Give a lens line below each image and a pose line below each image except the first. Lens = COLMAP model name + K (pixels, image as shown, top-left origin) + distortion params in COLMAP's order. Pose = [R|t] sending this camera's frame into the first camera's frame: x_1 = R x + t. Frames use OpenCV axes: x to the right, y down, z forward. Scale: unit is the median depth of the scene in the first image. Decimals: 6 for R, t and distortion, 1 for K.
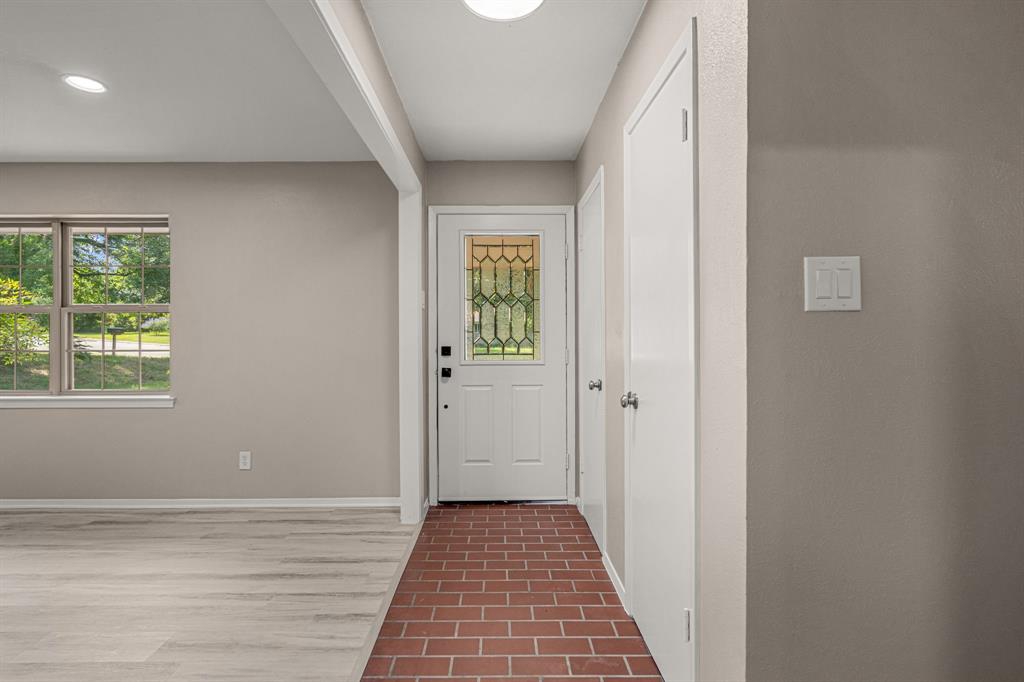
lens RADIAL K [[475.1, 0, 509.6], [0, 475.1, 331.2], [0, 0, 1]] dist [-0.003801, 0.001222]
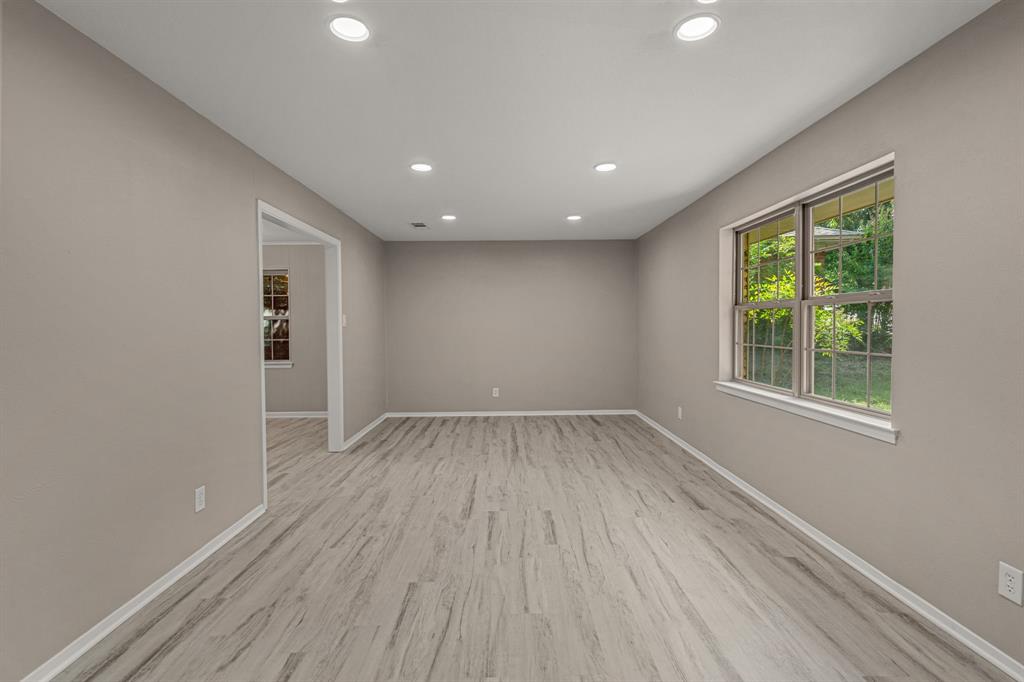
lens RADIAL K [[475.1, 0, 519.9], [0, 475.1, 337.3], [0, 0, 1]] dist [-0.003801, 0.001222]
pose [[0.014679, 0.026784, -0.999533, -0.062883], [0.000634, 0.999641, 0.026796, -0.005474], [0.999892, -0.001027, 0.014657, 0.469453]]
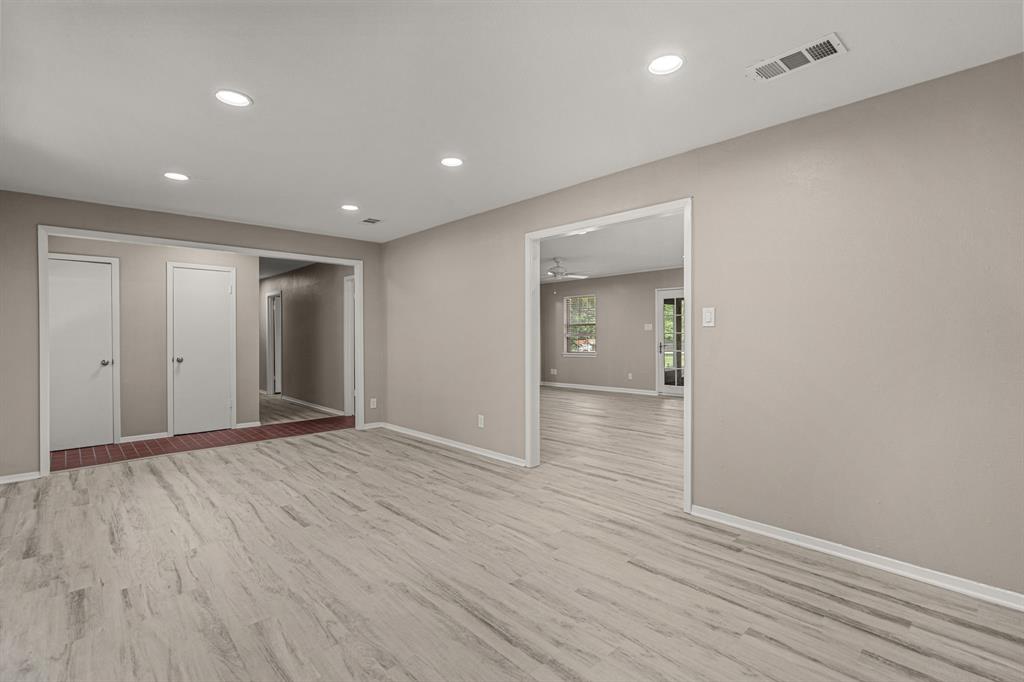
lens RADIAL K [[475.1, 0, 505.5], [0, 475.1, 339.6], [0, 0, 1]] dist [-0.003801, 0.001222]
pose [[-0.664677, -0.005665, 0.747110, -1.901438], [0.010346, 0.999806, 0.016785, 0.008139], [-0.747060, 0.018887, -0.664489, 0.841855]]
